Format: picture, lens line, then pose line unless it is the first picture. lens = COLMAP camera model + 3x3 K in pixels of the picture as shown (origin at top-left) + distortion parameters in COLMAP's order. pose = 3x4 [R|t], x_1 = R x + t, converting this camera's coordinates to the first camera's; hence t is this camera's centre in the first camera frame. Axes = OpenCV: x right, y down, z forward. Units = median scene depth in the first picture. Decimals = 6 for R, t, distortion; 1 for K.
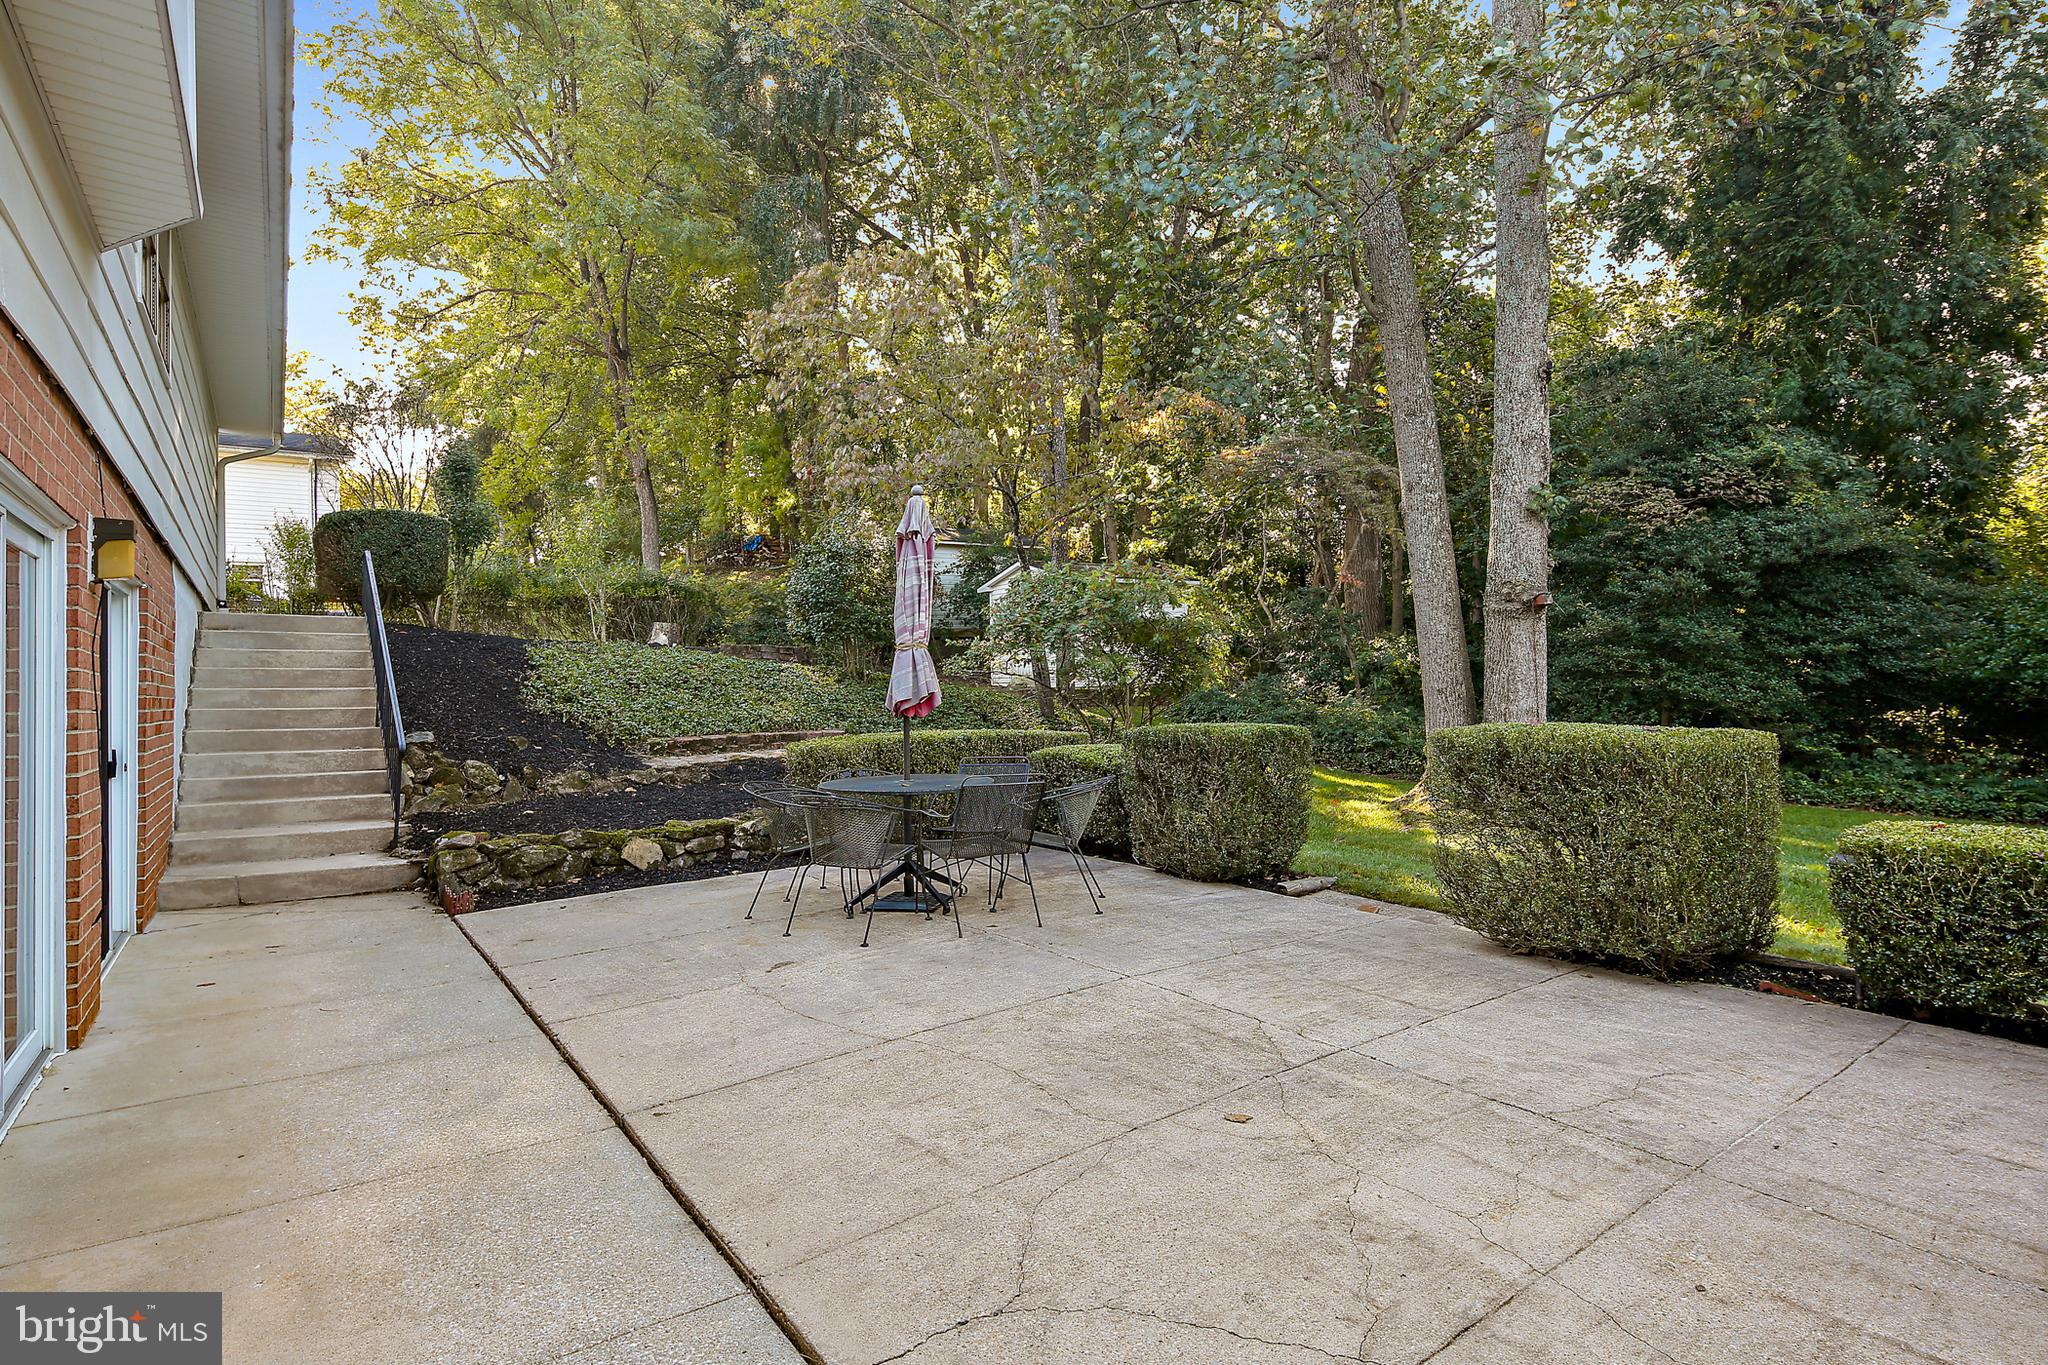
lens RADIAL K [[1011.7, 0, 1033.6], [0, 1011.7, 679.0], [0, 0, 1]] dist [-0.002650, -0.001571]
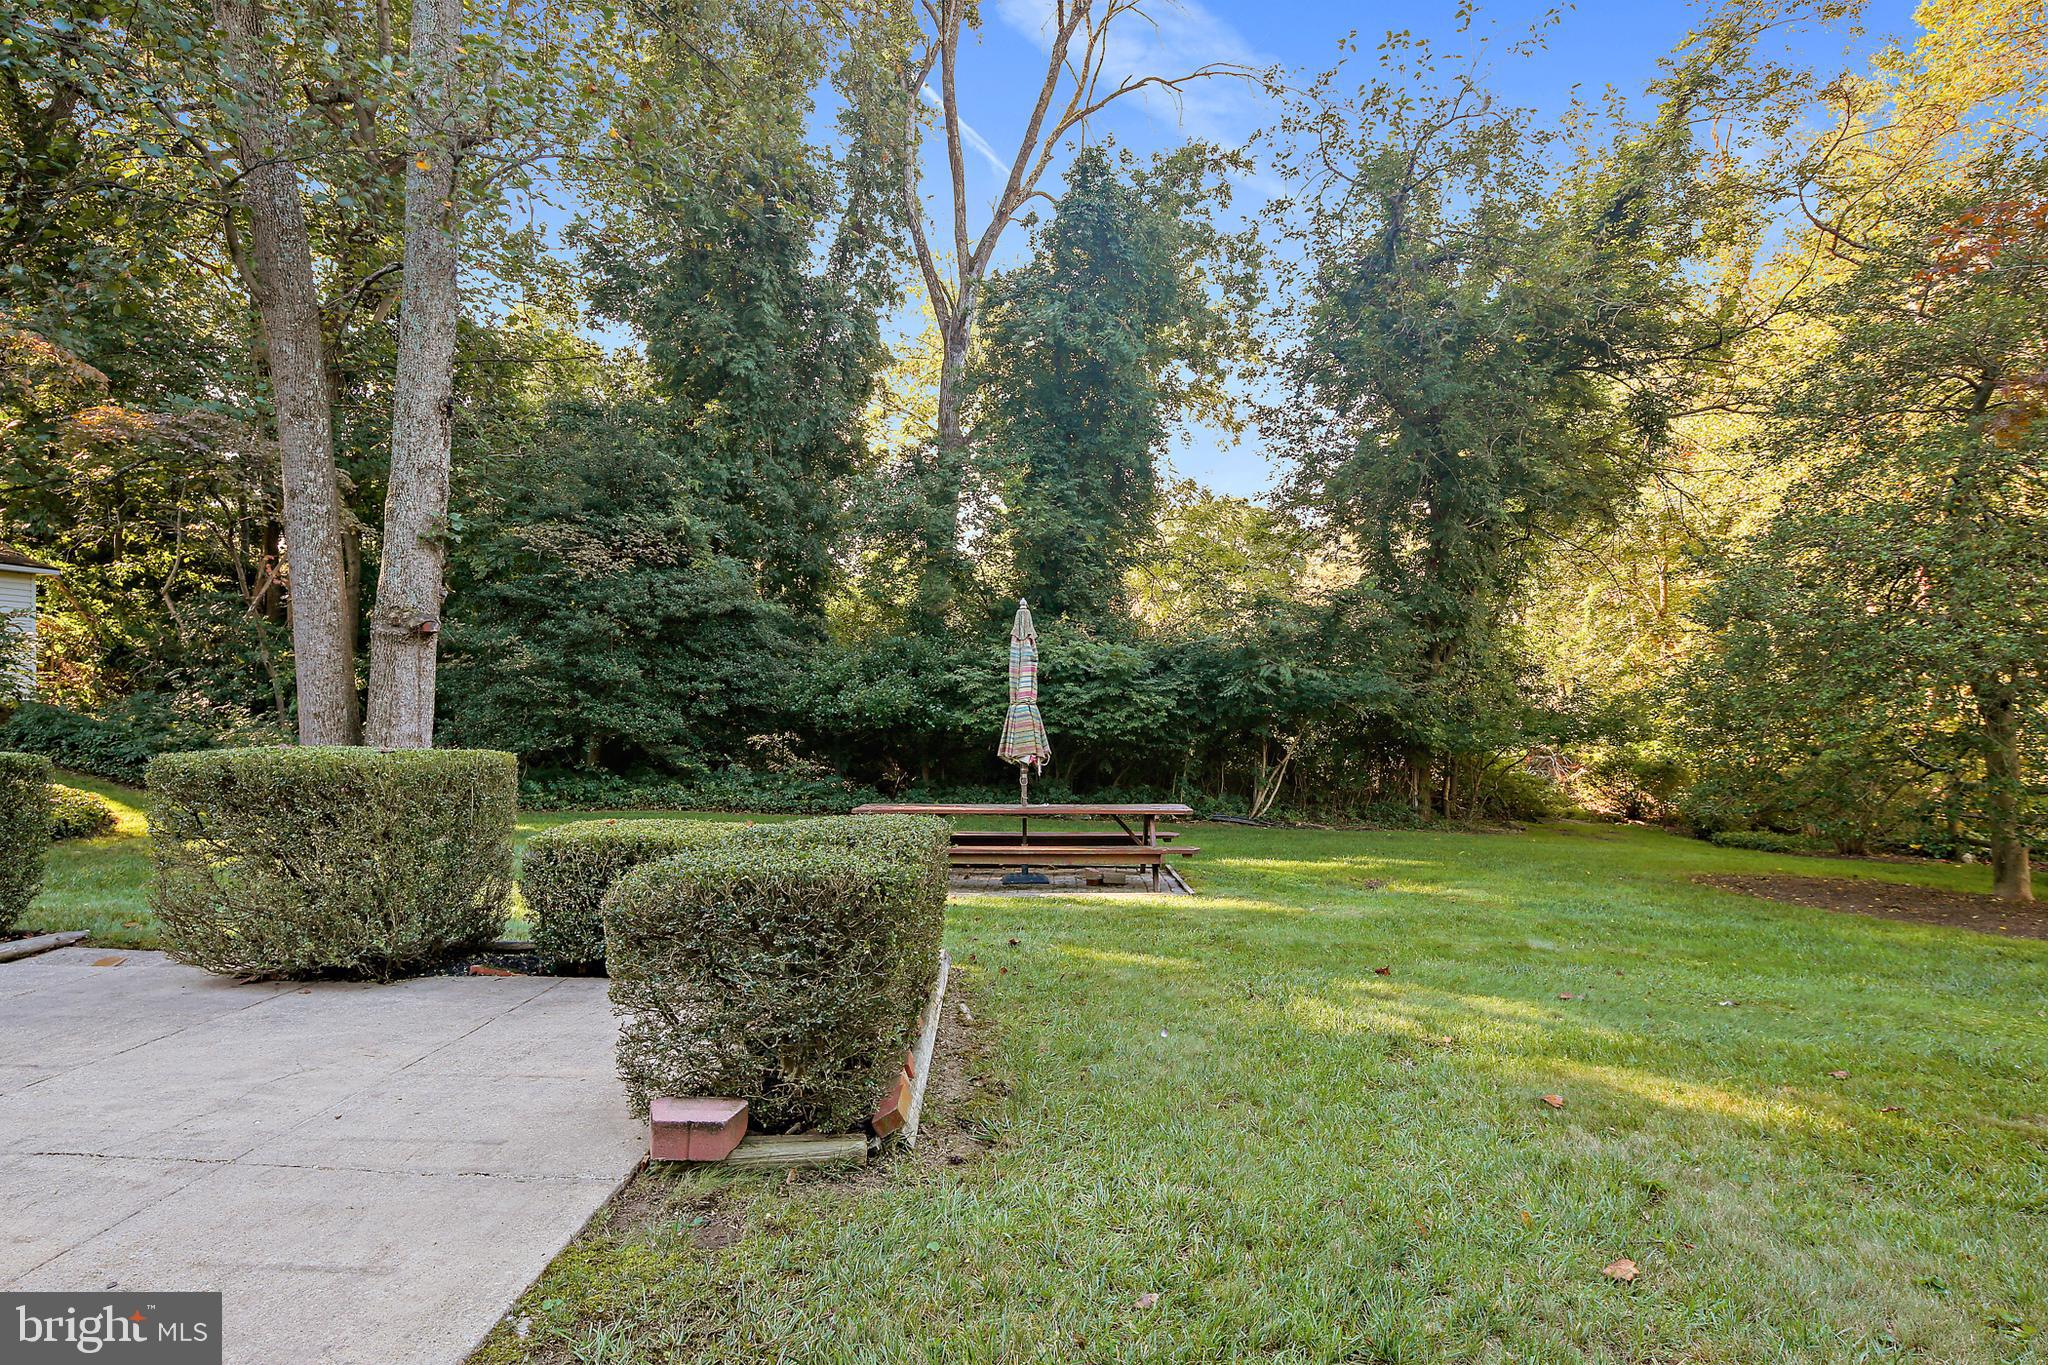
lens RADIAL K [[969.7, 0, 1021.2], [0, 969.7, 728.4], [0, 0, 1]] dist [0.001427, -0.000266]
pose [[0.642611, 0.004762, 0.766178, 0.121757], [-0.021113, 0.999711, 0.011494, 0.000078], [-0.765902, -0.023562, 0.642526, -0.084683]]
